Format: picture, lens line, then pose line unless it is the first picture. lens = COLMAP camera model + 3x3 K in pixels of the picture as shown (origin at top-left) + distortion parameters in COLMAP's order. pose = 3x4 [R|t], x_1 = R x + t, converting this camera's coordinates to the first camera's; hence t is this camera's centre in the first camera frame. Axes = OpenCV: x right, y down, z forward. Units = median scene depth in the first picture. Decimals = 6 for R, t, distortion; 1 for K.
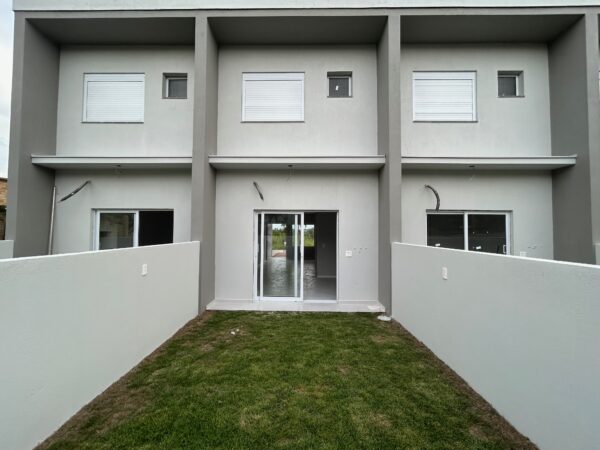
lens RADIAL K [[242.8, 0, 298.4], [0, 242.8, 224.3], [0, 0, 1]] dist [-0.000509, 0.001011]
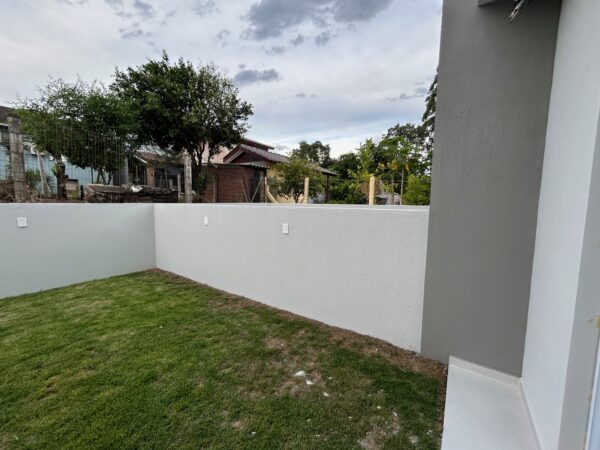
lens RADIAL K [[242.8, 0, 298.4], [0, 242.8, 224.3], [0, 0, 1]] dist [-0.000509, 0.001011]
pose [[-0.551326, 0.067417, -0.831562, 0.178400], [0.015310, 0.997379, 0.070709, 0.082010], [0.834149, 0.026252, -0.550913, 1.408961]]
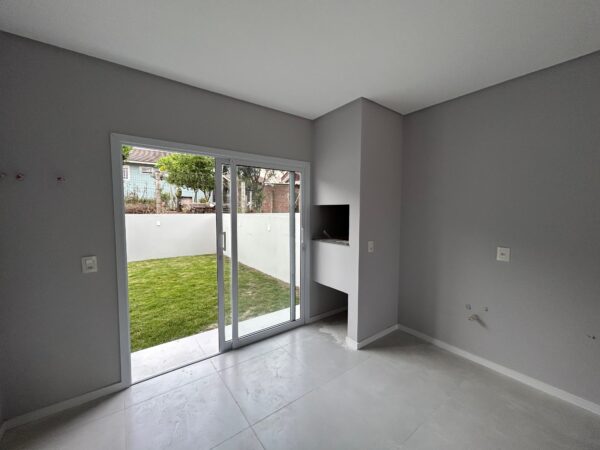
lens RADIAL K [[242.8, 0, 298.4], [0, 242.8, 224.3], [0, 0, 1]] dist [-0.000509, 0.001011]
pose [[-0.795772, 0.026459, -0.605018, 0.276061], [0.012893, 0.999559, 0.026755, 0.094798], [0.605459, 0.013490, -0.795762, 2.284274]]
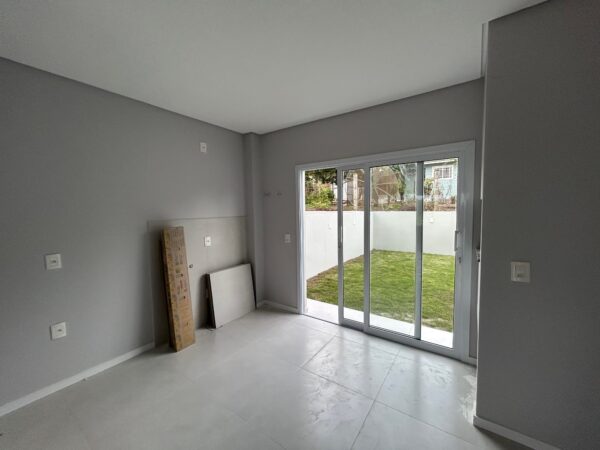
lens RADIAL K [[242.8, 0, 298.4], [0, 242.8, 224.3], [0, 0, 1]] dist [-0.000509, 0.001011]
pose [[-0.822742, -0.031683, 0.567532, -0.325434], [-0.012304, 0.999204, 0.037944, 0.094576], [-0.568282, 0.024235, -0.822477, 2.390475]]
